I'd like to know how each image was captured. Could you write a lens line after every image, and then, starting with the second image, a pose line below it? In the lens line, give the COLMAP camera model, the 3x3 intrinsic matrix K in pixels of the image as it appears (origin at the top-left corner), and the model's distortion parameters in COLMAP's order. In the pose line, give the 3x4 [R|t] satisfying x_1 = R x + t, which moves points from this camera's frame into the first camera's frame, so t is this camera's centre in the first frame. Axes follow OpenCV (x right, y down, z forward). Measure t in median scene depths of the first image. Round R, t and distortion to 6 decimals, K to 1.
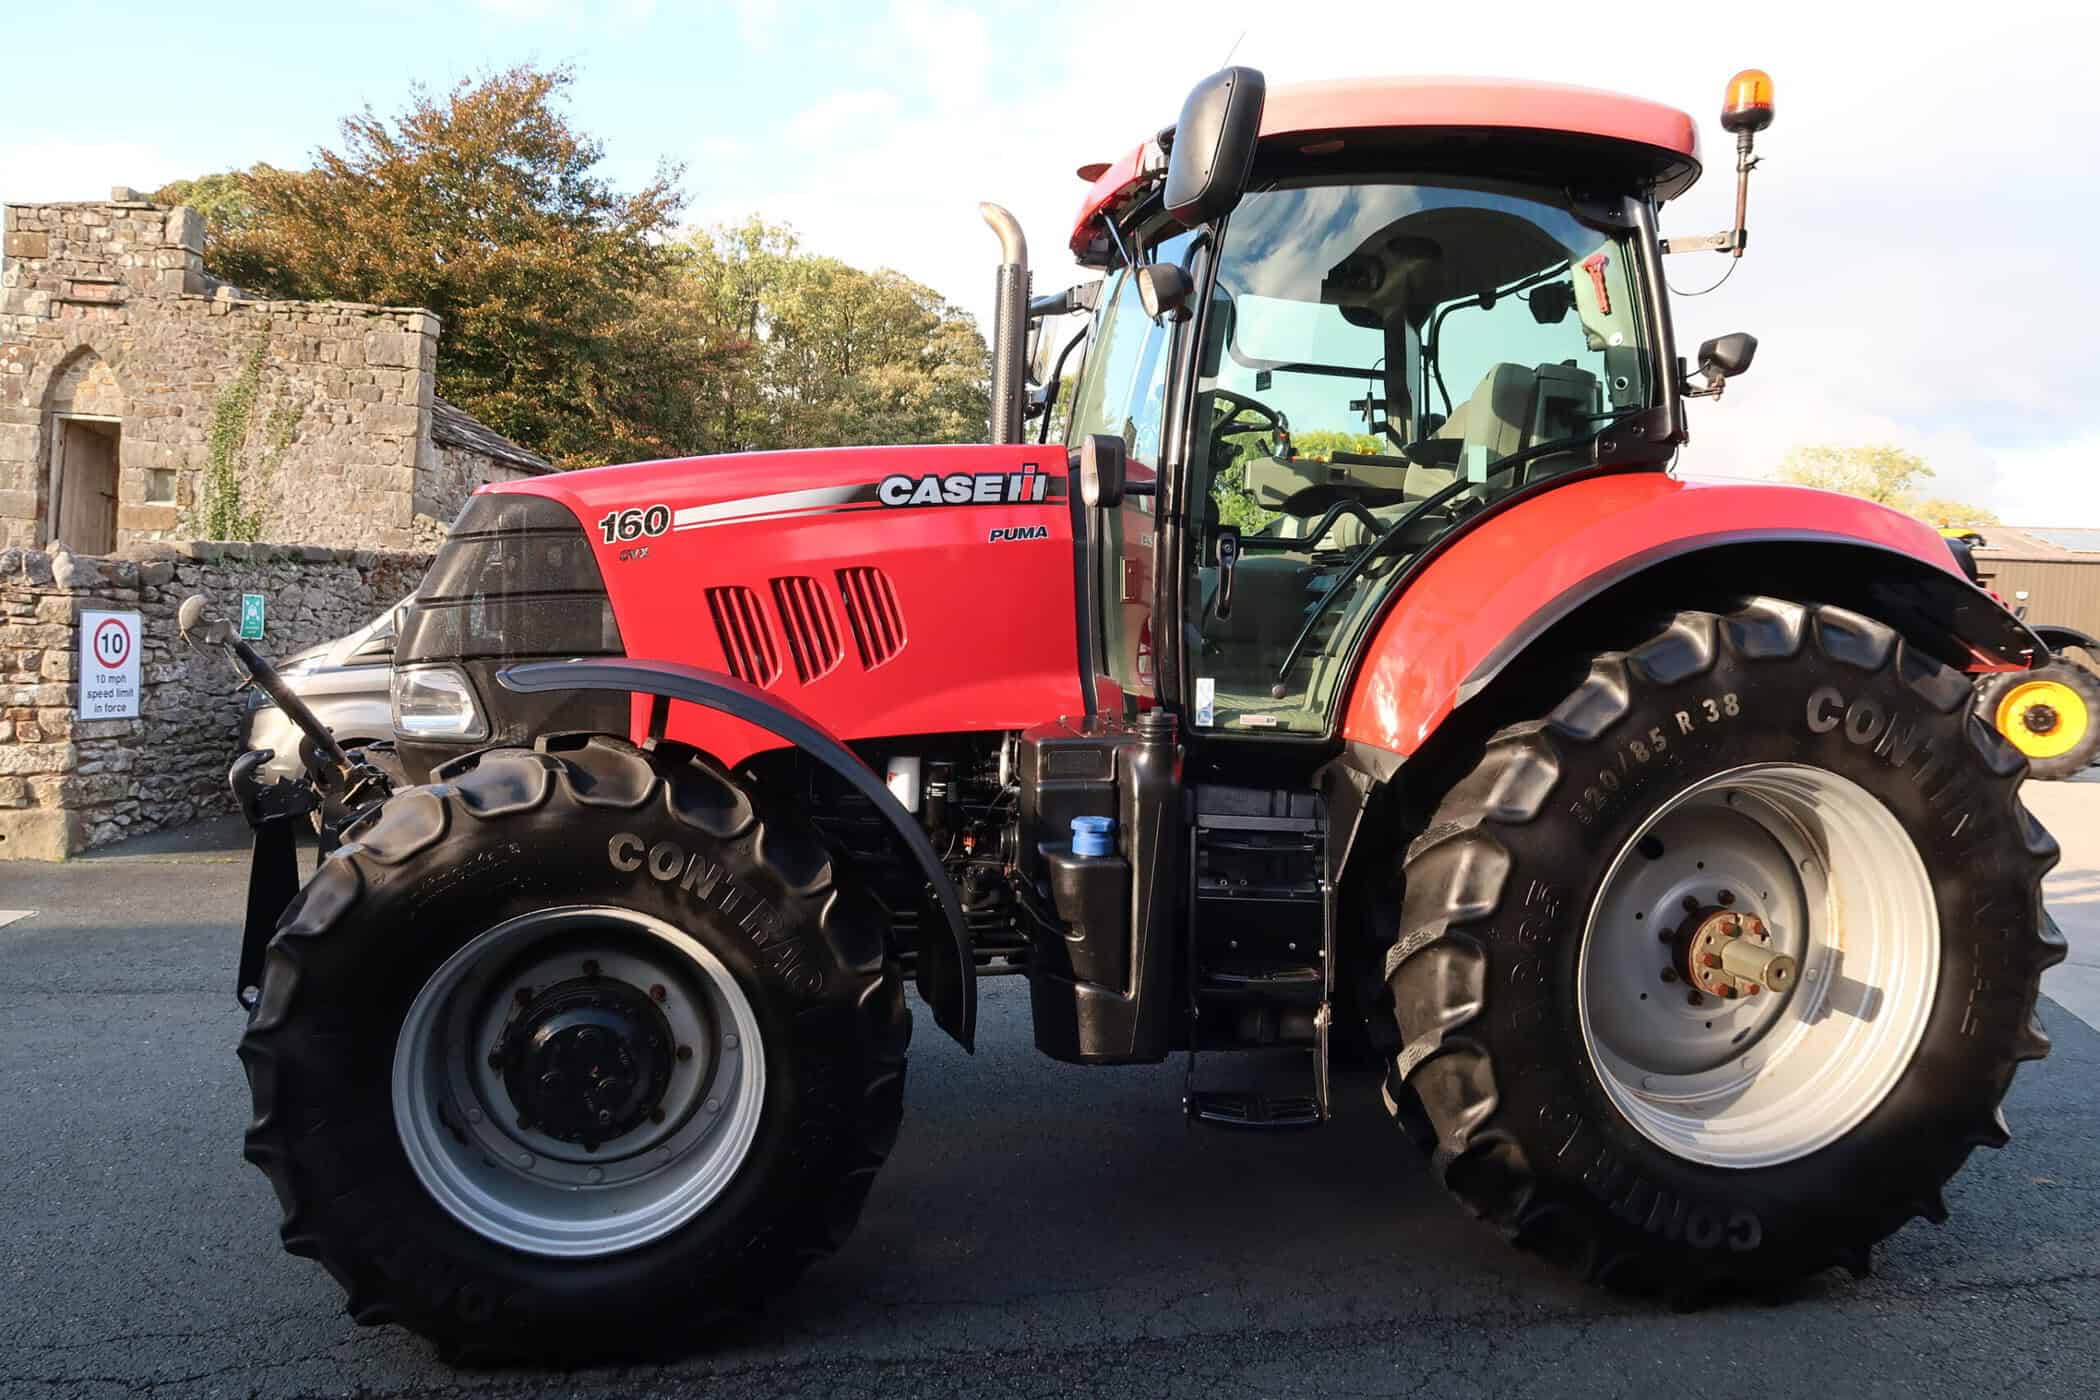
lens RADIAL K [[1440.4, 0, 1035.3], [0, 1440.4, 703.2], [0, 0, 1]] dist [-0.025697, 0.009168]
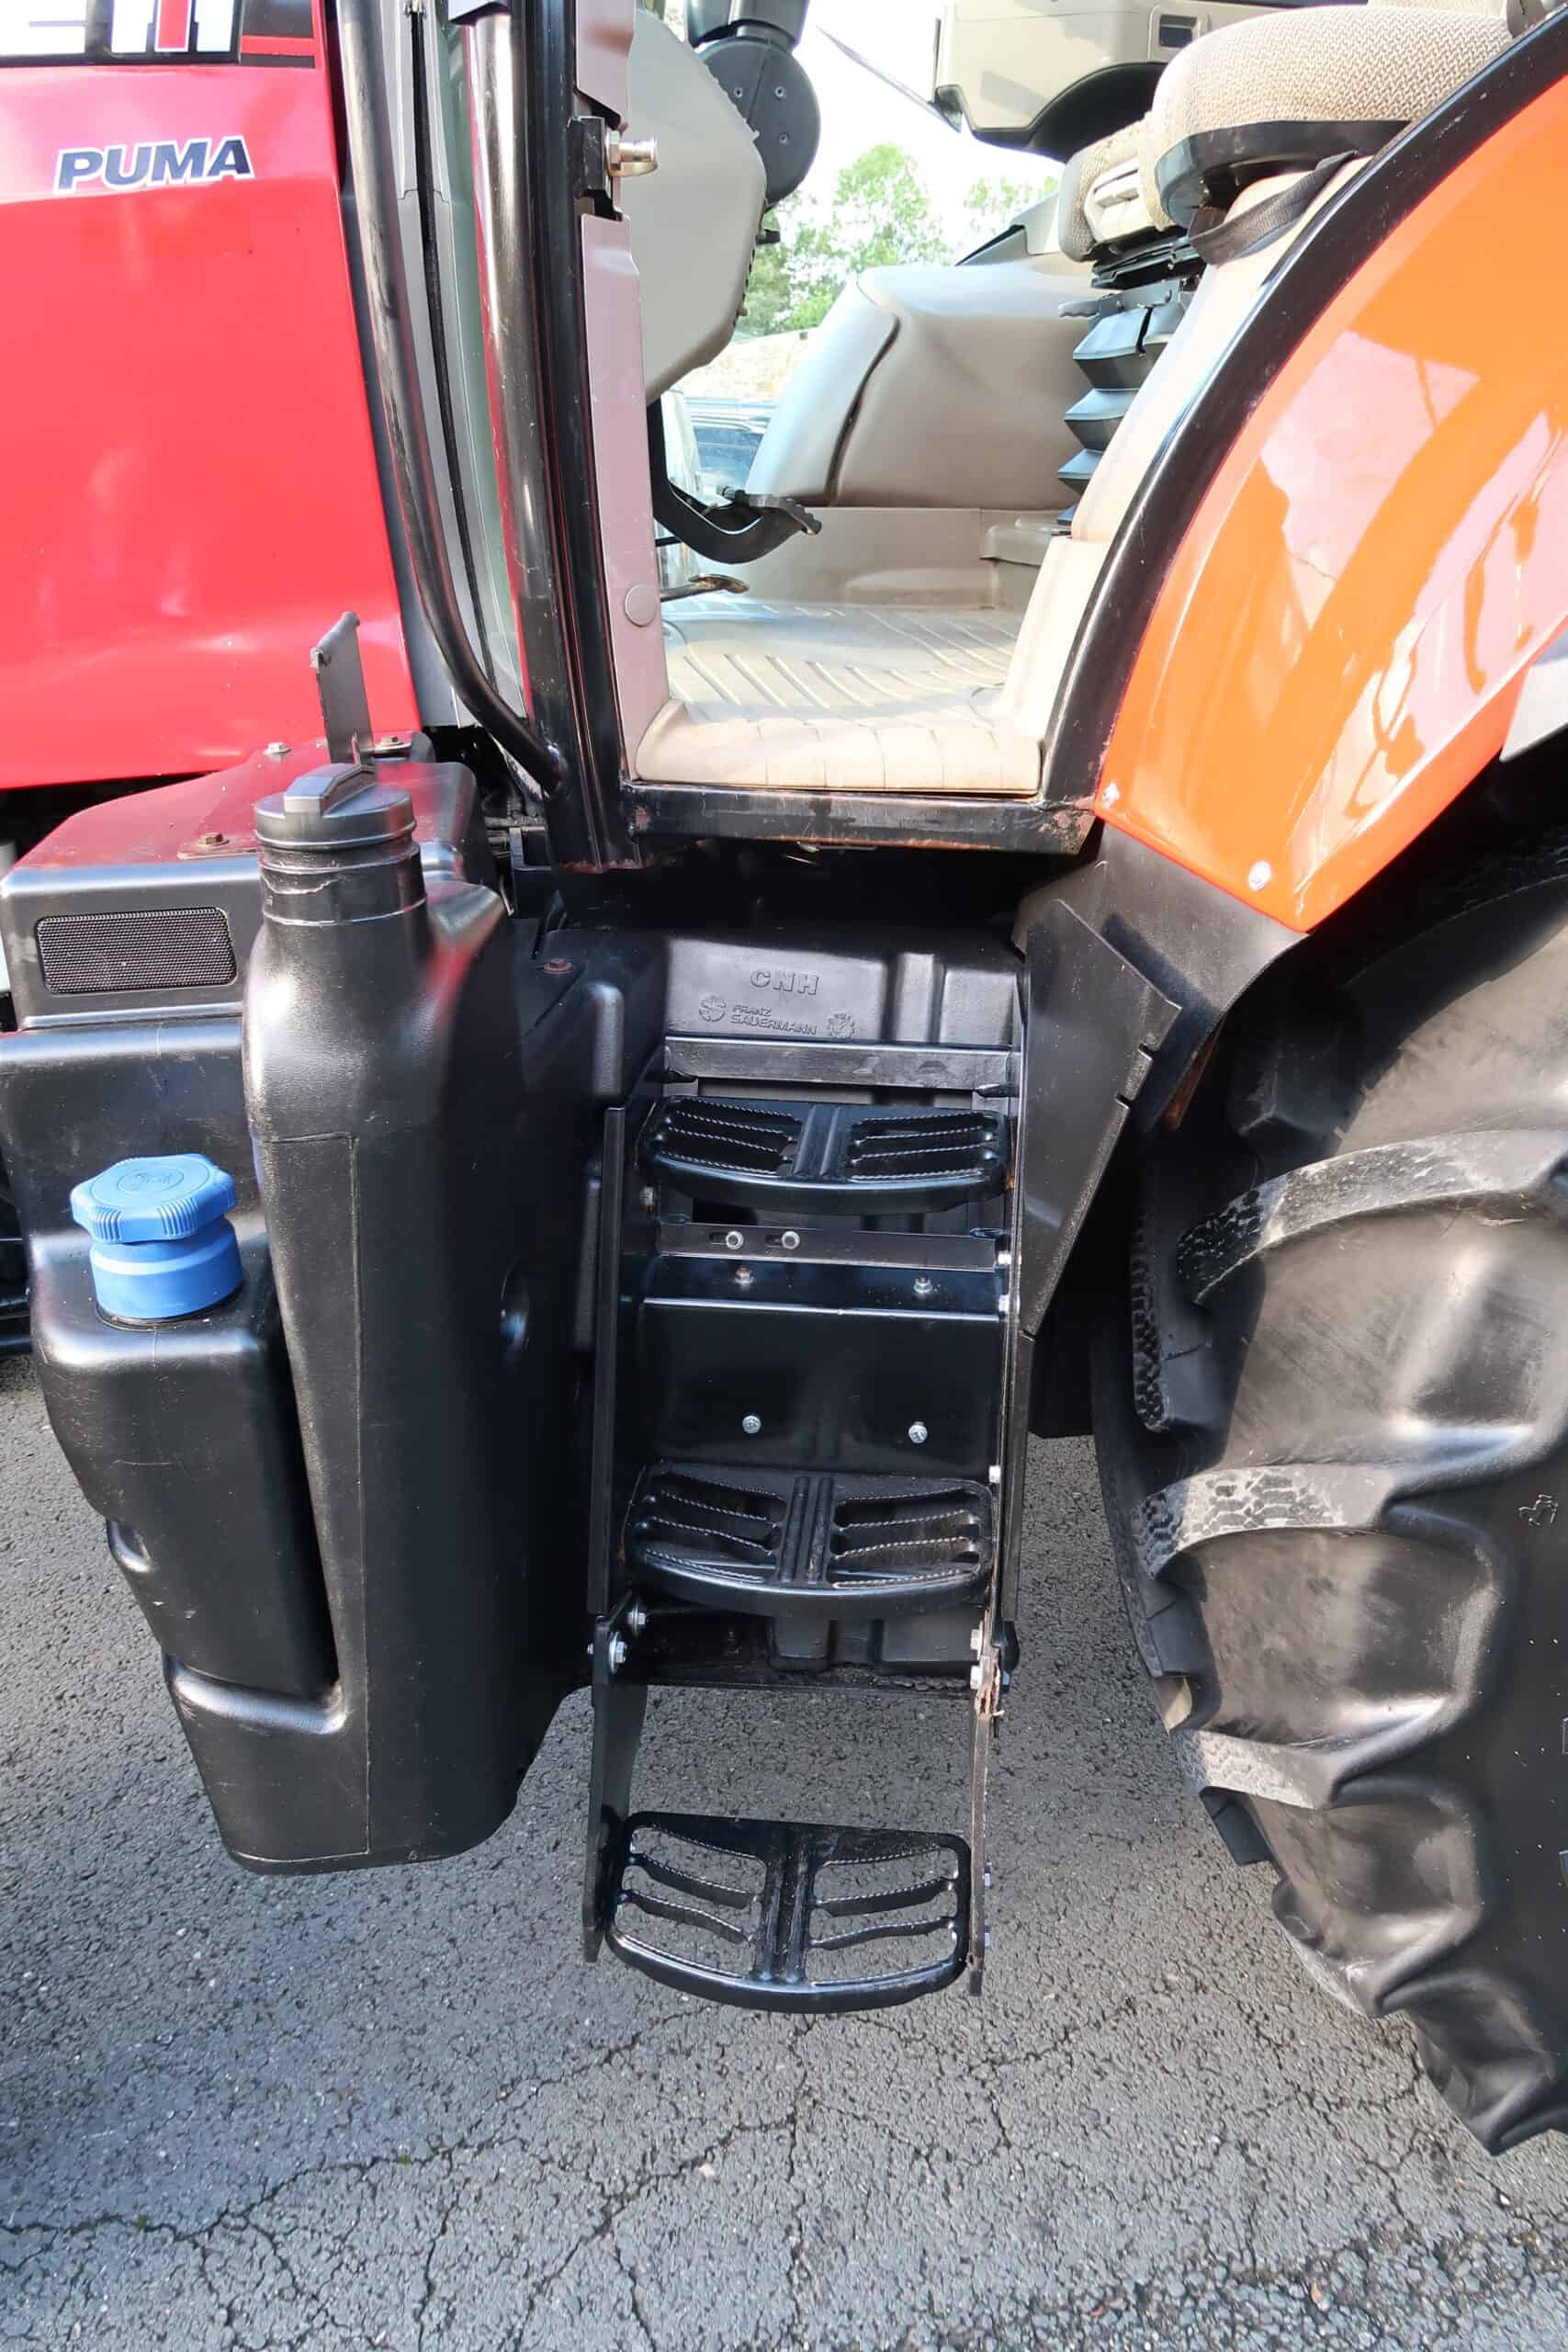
lens RADIAL K [[1613.1, 0, 785.1], [0, 1613.1, 1174.8], [0, 0, 1]] dist [-0.025697, 0.009168]
pose [[0.998893, -0.005631, -0.046698, 0.151908], [0.021085, 0.941080, 0.337527, -0.020728], [0.042046, -0.338138, 0.940157, 0.601592]]
